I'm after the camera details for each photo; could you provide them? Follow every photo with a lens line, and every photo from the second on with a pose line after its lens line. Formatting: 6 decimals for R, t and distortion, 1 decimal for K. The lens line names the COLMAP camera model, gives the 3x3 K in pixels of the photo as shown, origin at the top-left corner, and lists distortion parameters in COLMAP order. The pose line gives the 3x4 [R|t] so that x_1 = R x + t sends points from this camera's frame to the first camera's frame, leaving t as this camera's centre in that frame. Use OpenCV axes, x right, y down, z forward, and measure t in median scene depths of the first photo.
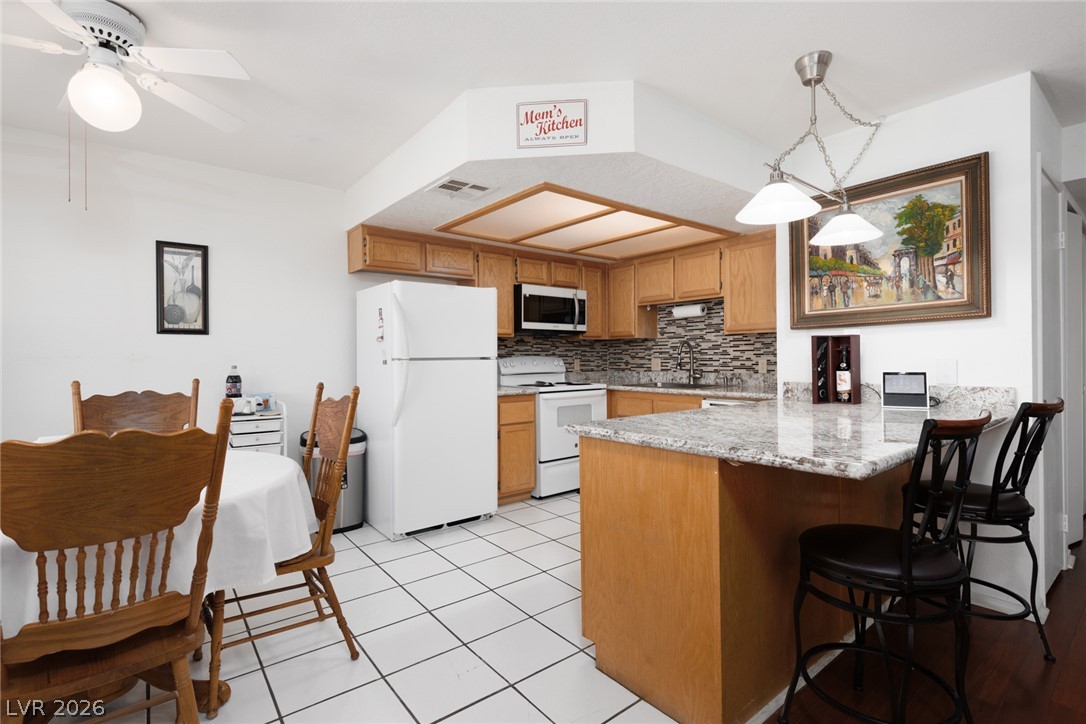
lens RADIAL K [[507.1, 0, 550.6], [0, 507.1, 356.9], [0, 0, 1]] dist [-0.000895, 0.000294]
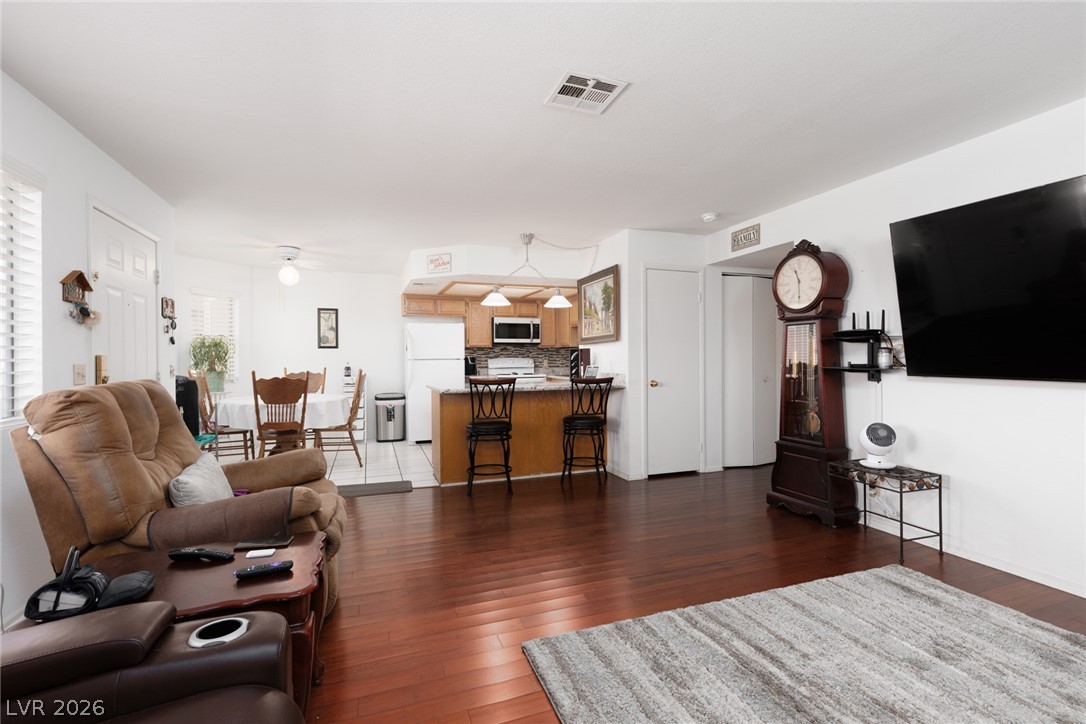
lens RADIAL K [[485.1, 0, 548.5], [0, 485.1, 356.8], [0, 0, 1]] dist [0.009474, -0.000156]
pose [[0.951121, 0.000097, -0.308819, 0.660467], [0.000458, 0.999998, 0.001724, -0.008021], [0.308818, -0.001781, 0.951119, -0.571014]]
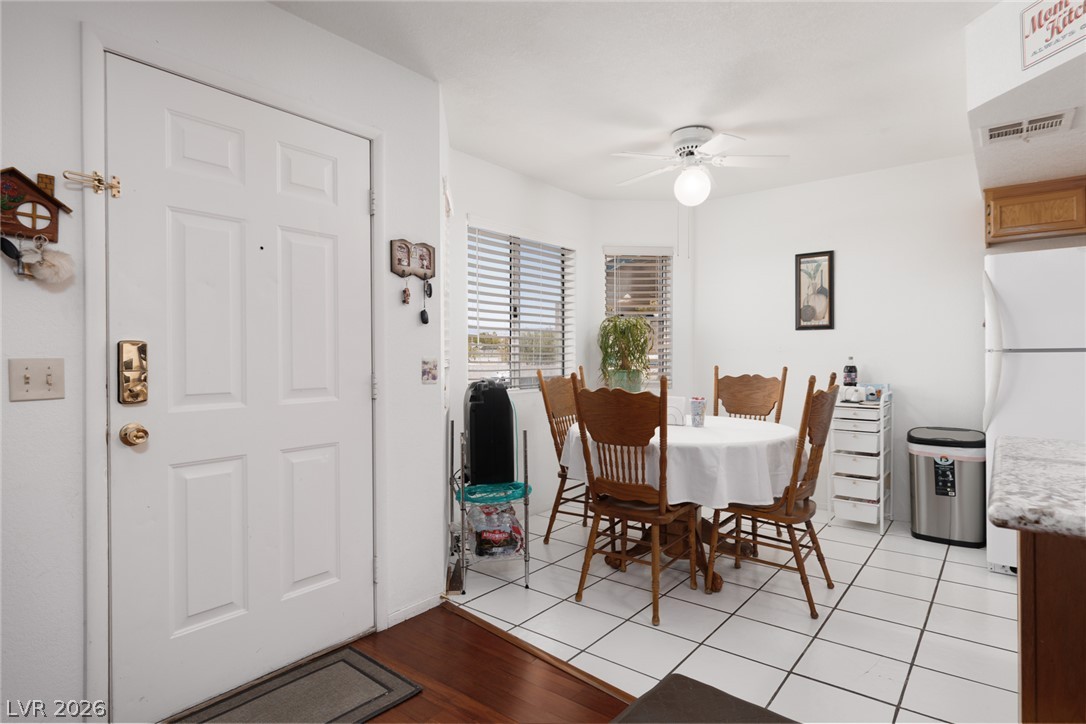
lens RADIAL K [[585.2, 0, 545.4], [0, 585.2, 358.5], [0, 0, 1]] dist [0.013064, -0.002521]
pose [[0.229417, 0.011333, -0.973262, 0.343577], [0.007867, 0.999878, 0.013498, -0.000818], [0.973297, -0.010754, 0.229299, 0.056661]]
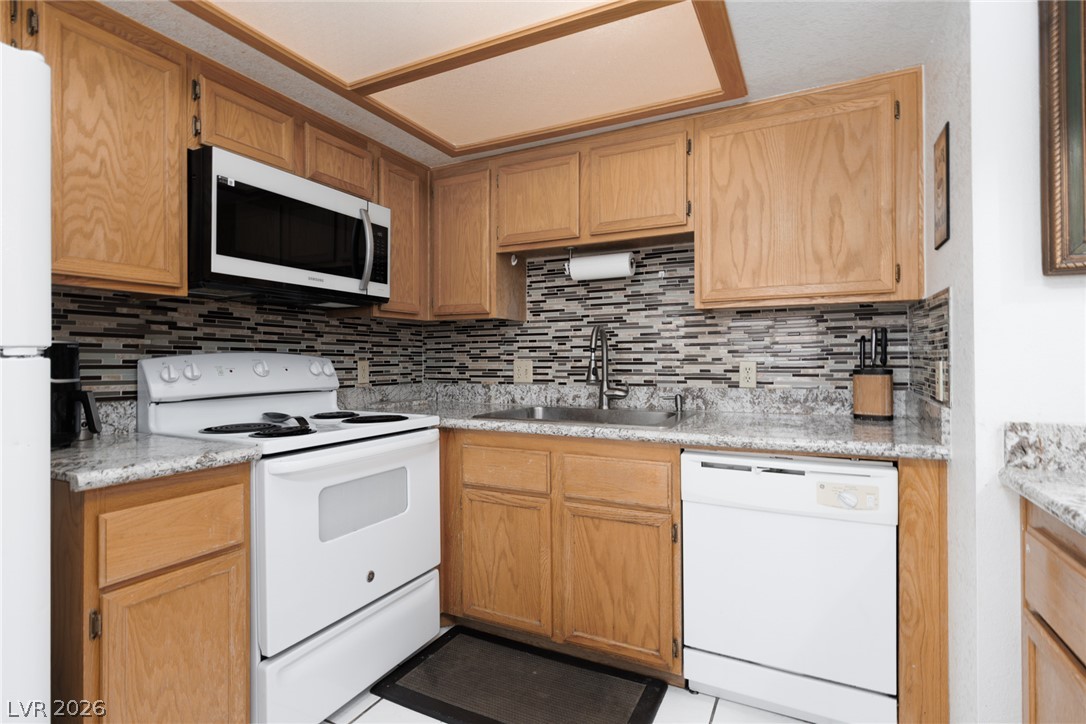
lens RADIAL K [[531.3, 0, 547.9], [0, 531.3, 358.3], [0, 0, 1]] dist [-0.000555, 0.003149]
pose [[0.911710, 0.004582, 0.410809, 0.005451], [-0.003338, 0.999987, -0.003747, 0.004536], [-0.410821, 0.002045, 0.911714, 0.571857]]
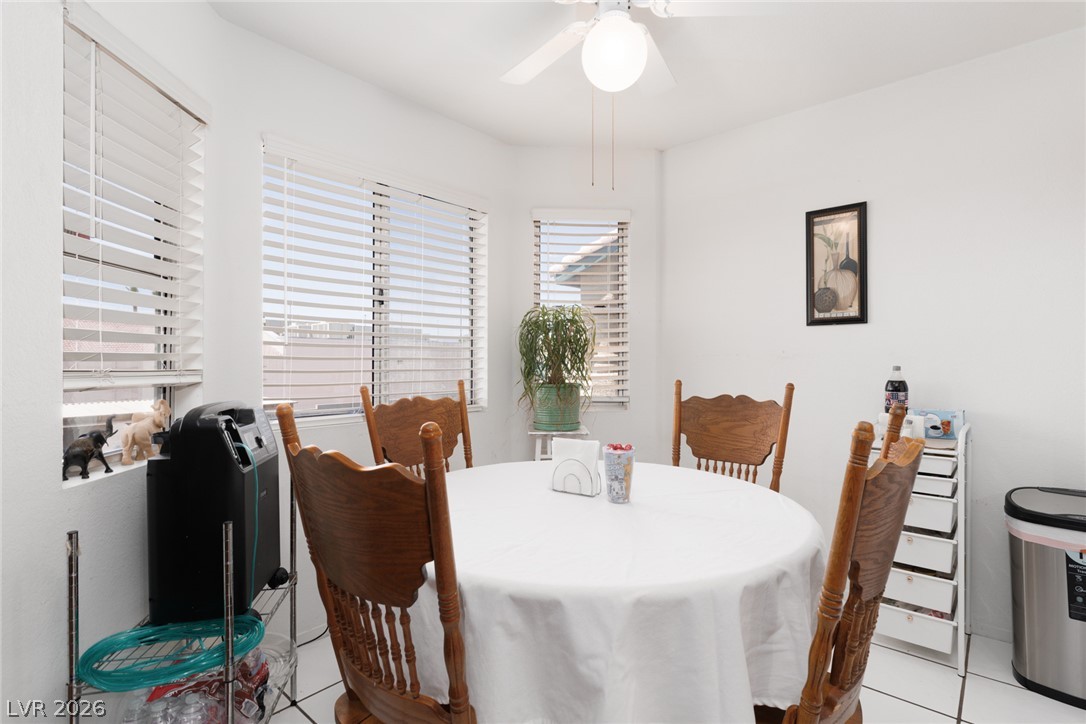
lens RADIAL K [[531.3, 0, 548.0], [0, 531.3, 355.9], [0, 0, 1]] dist [-0.000555, 0.003149]
pose [[0.186640, -0.002716, -0.982425, -0.007190], [0.003696, 0.999991, -0.002062, 0.002469], [0.982421, -0.003246, 0.186648, 0.309221]]
